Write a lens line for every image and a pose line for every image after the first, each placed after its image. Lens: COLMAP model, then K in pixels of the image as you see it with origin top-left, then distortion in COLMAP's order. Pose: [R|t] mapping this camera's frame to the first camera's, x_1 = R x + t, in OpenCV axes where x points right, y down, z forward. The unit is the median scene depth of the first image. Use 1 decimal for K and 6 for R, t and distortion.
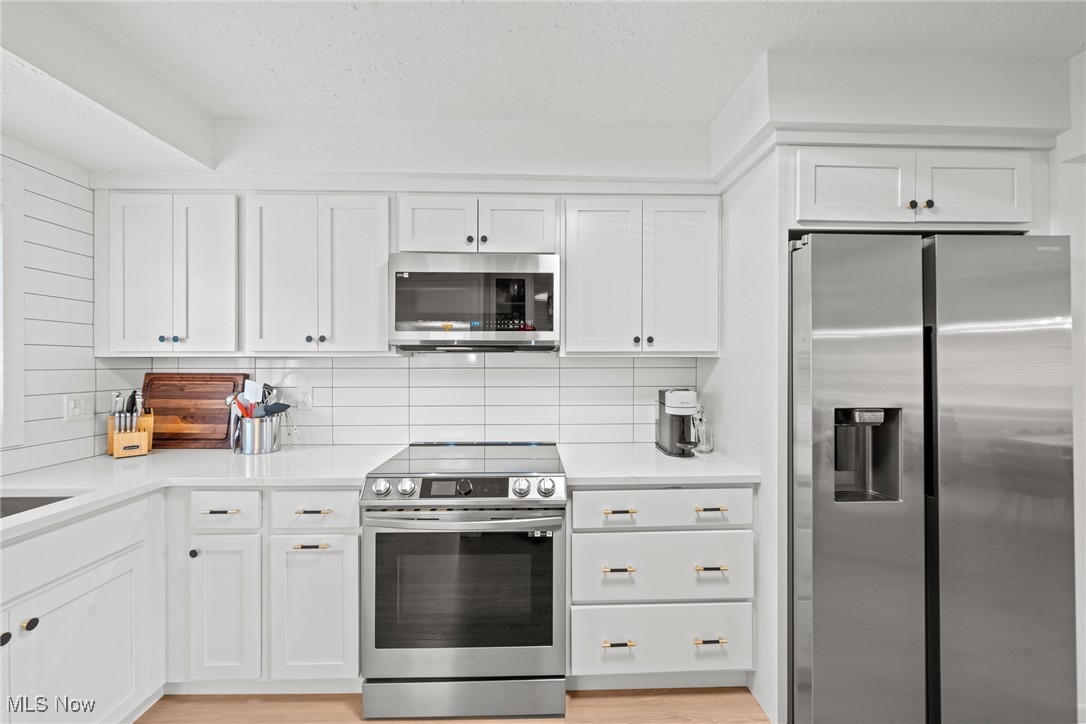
lens RADIAL K [[417.8, 0, 540.2], [0, 417.8, 361.6], [0, 0, 1]] dist [-0.002291, -0.000843]
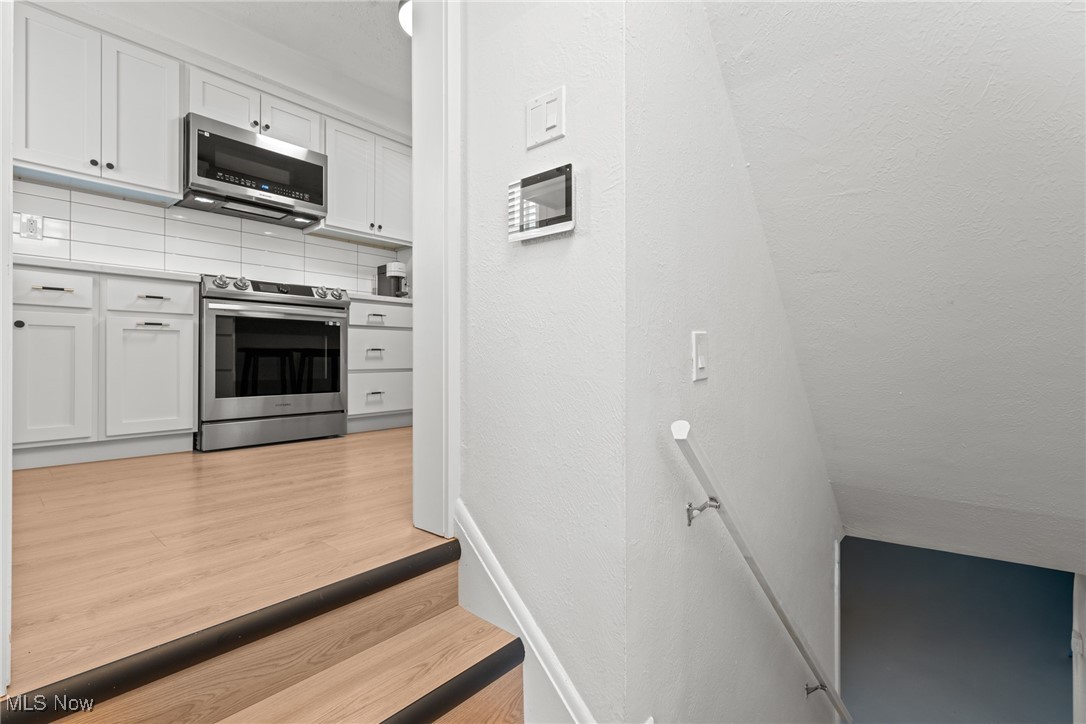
lens RADIAL K [[483.0, 0, 541.4], [0, 483.0, 352.0], [0, 0, 1]] dist [0.001204, 0.001279]
pose [[0.676502, 0.003691, 0.736431, -0.743440], [-0.000797, 0.999991, -0.004280, 0.477090], [-0.736440, 0.002309, 0.676499, -0.767526]]
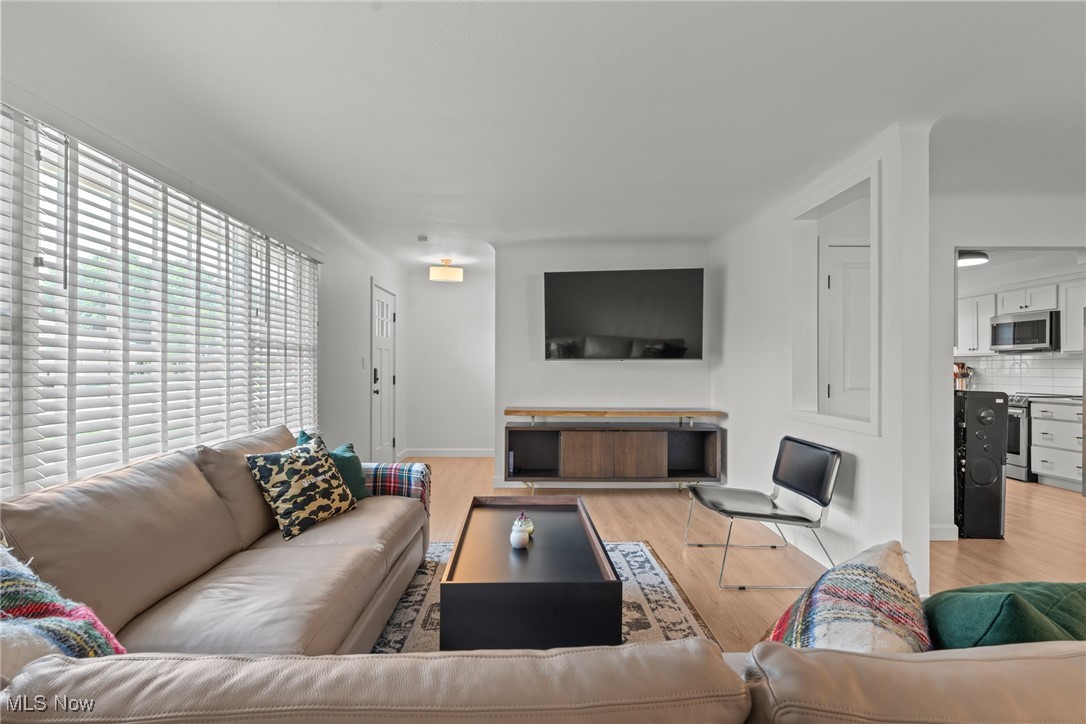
lens RADIAL K [[541.1, 0, 540.6], [0, 541.1, 365.4], [0, 0, 1]] dist [0.001170, -0.000583]
pose [[-0.015228, -0.001932, -0.999882, 3.375050], [-0.001323, 0.999997, -0.001913, 0.069309], [0.999883, 0.001293, -0.015230, -1.975803]]
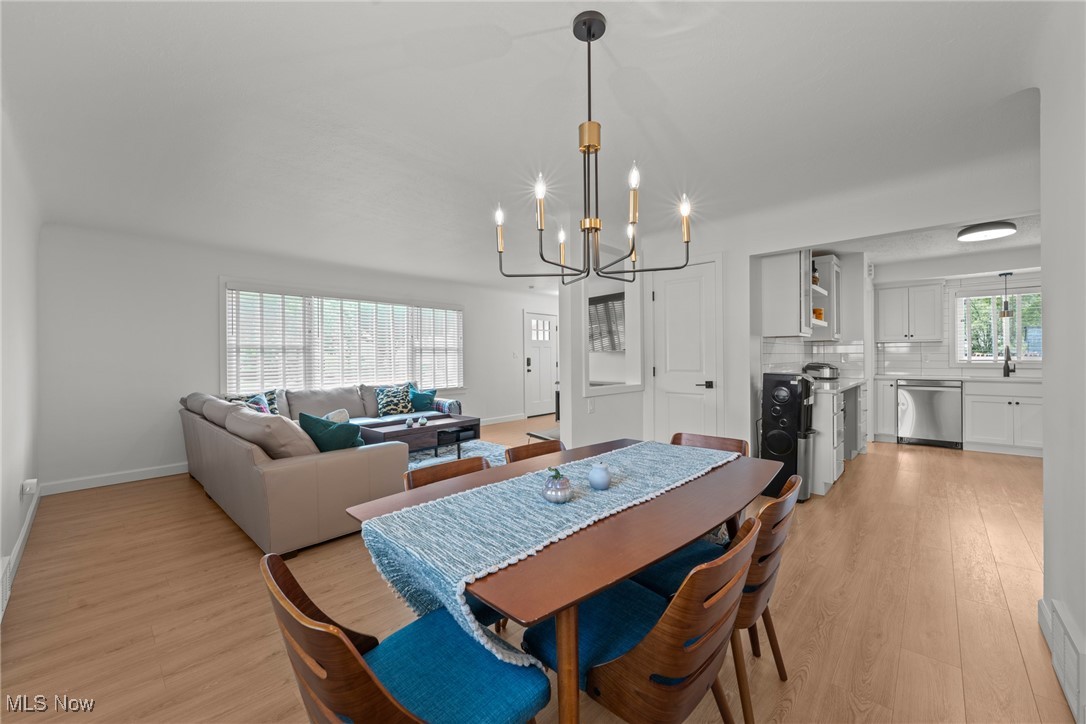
lens RADIAL K [[417.8, 0, 541.0], [0, 417.8, 355.0], [0, 0, 1]] dist [-0.002291, -0.000843]
pose [[-0.702868, 0.001832, -0.711318, 3.359444], [0.009311, 0.999935, -0.006625, 0.080002], [0.711260, -0.011279, -0.702839, 0.347561]]
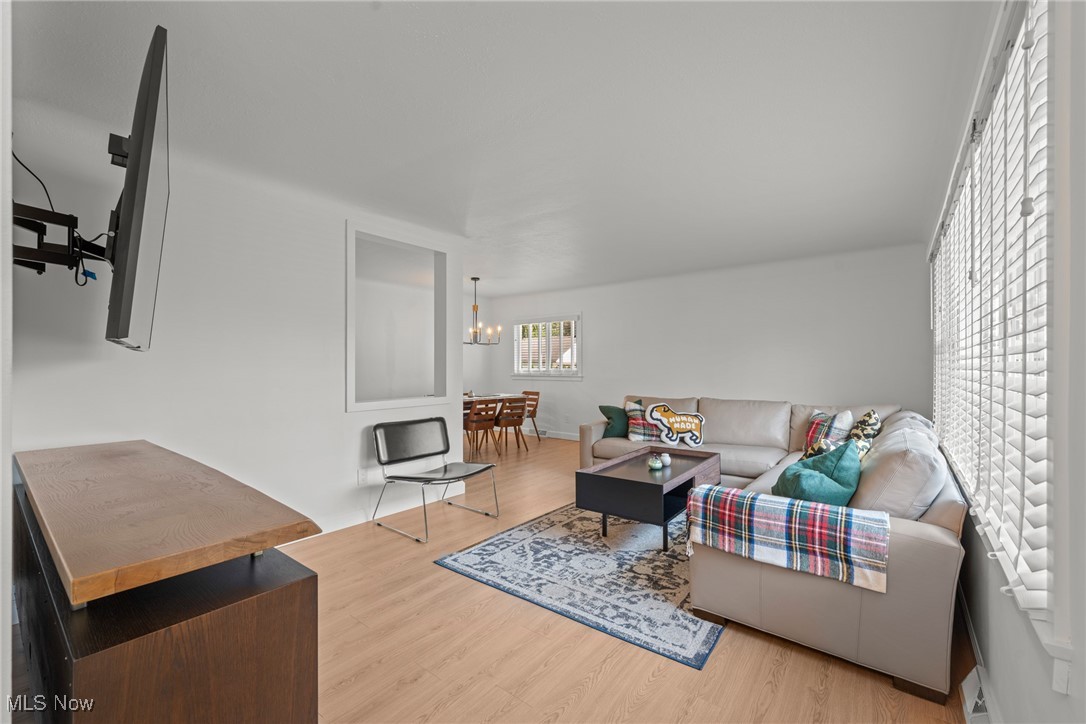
lens RADIAL K [[443.2, 0, 535.5], [0, 443.2, 368.0], [0, 0, 1]] dist [0.020068, 0.000198]
pose [[0.659992, -0.006665, 0.751243, 0.307635], [0.001011, 0.999968, 0.007984, 0.067082], [-0.751272, -0.004509, 0.659977, -2.877599]]
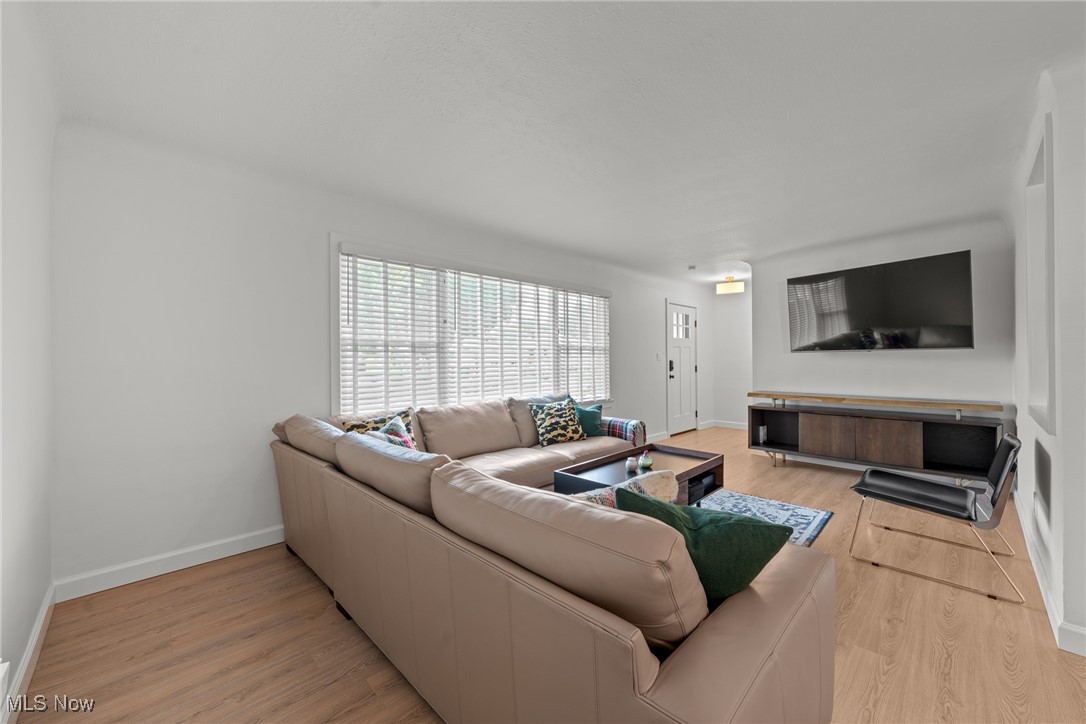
lens RADIAL K [[417.8, 0, 546.5], [0, 417.8, 353.3], [0, 0, 1]] dist [-0.002291, -0.000843]
pose [[-0.733274, -0.005079, -0.679914, 3.420923], [0.009306, 0.999803, -0.017504, 0.073759], [0.679870, -0.019163, -0.733083, -1.086021]]
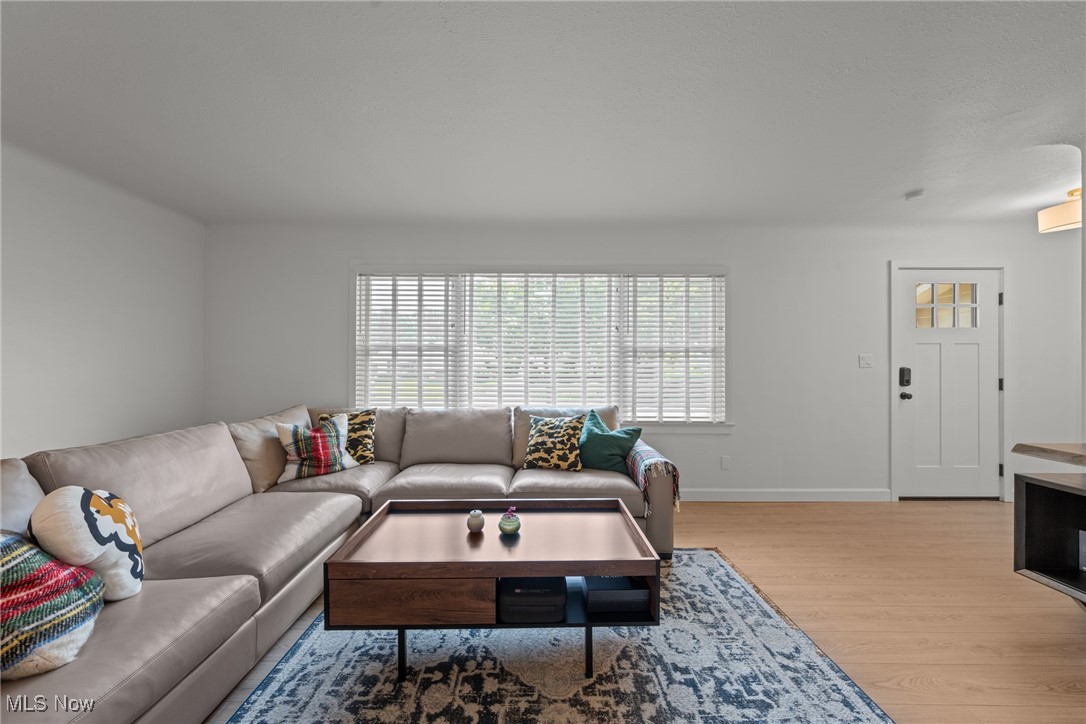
lens RADIAL K [[369.1, 0, 545.6], [0, 369.1, 366.4], [0, 0, 1]] dist [-0.003906, 0.000522]
pose [[-0.999387, -0.001835, 0.034972, 1.883973], [-0.001868, 0.999998, -0.000910, 0.079752], [-0.034970, -0.000974, -0.999388, -1.112286]]
